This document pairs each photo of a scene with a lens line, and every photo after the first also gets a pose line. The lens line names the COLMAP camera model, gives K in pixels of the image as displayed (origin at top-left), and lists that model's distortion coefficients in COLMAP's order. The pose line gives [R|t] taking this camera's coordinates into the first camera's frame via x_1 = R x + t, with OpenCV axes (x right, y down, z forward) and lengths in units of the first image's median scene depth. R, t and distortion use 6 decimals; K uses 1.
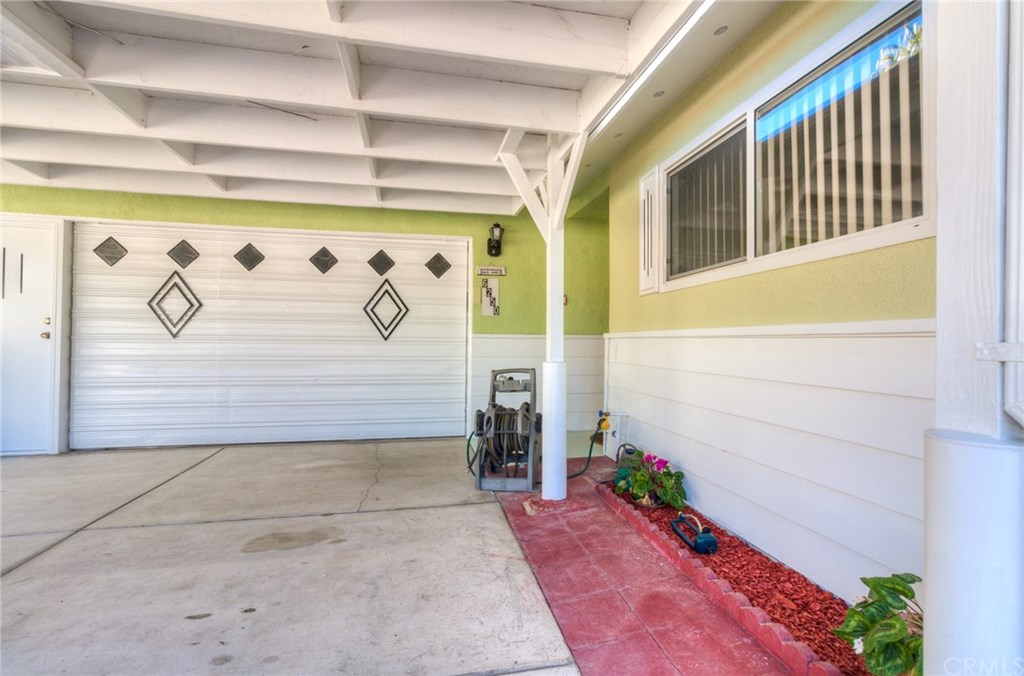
lens RADIAL K [[473.3, 0, 513.4], [0, 473.3, 340.9], [0, 0, 1]] dist [0.000079, 0.001102]
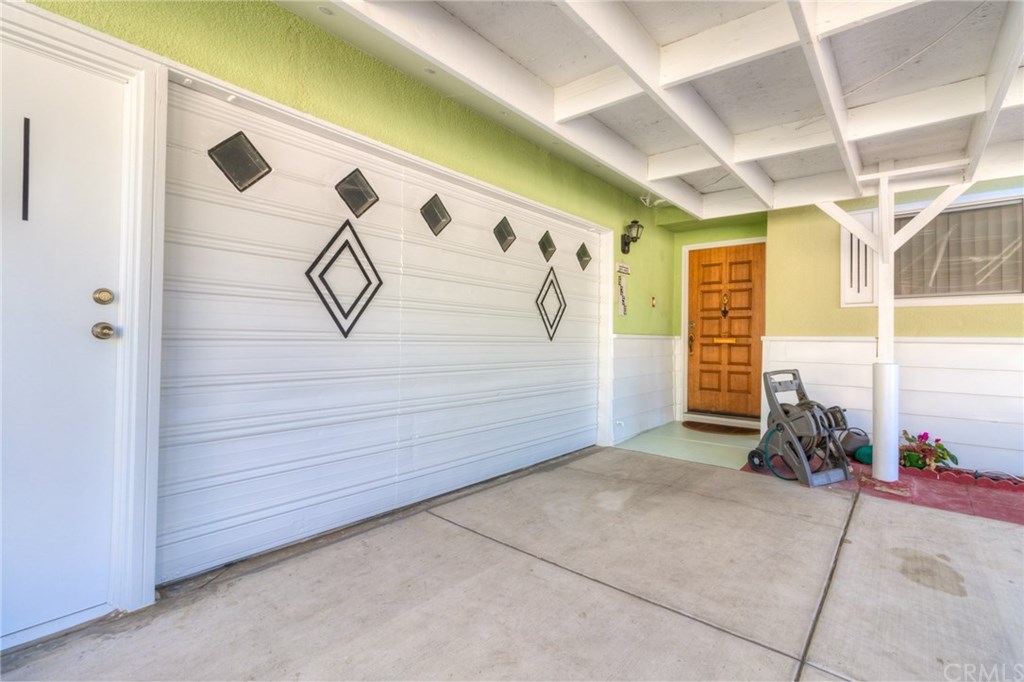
lens RADIAL K [[473.3, 0, 509.9], [0, 473.3, 334.3], [0, 0, 1]] dist [0.000079, 0.001102]
pose [[0.788622, 0.009739, 0.614801, -0.908406], [-0.010932, 0.999939, -0.001817, -0.010949], [-0.614781, -0.005288, 0.788680, 0.427225]]
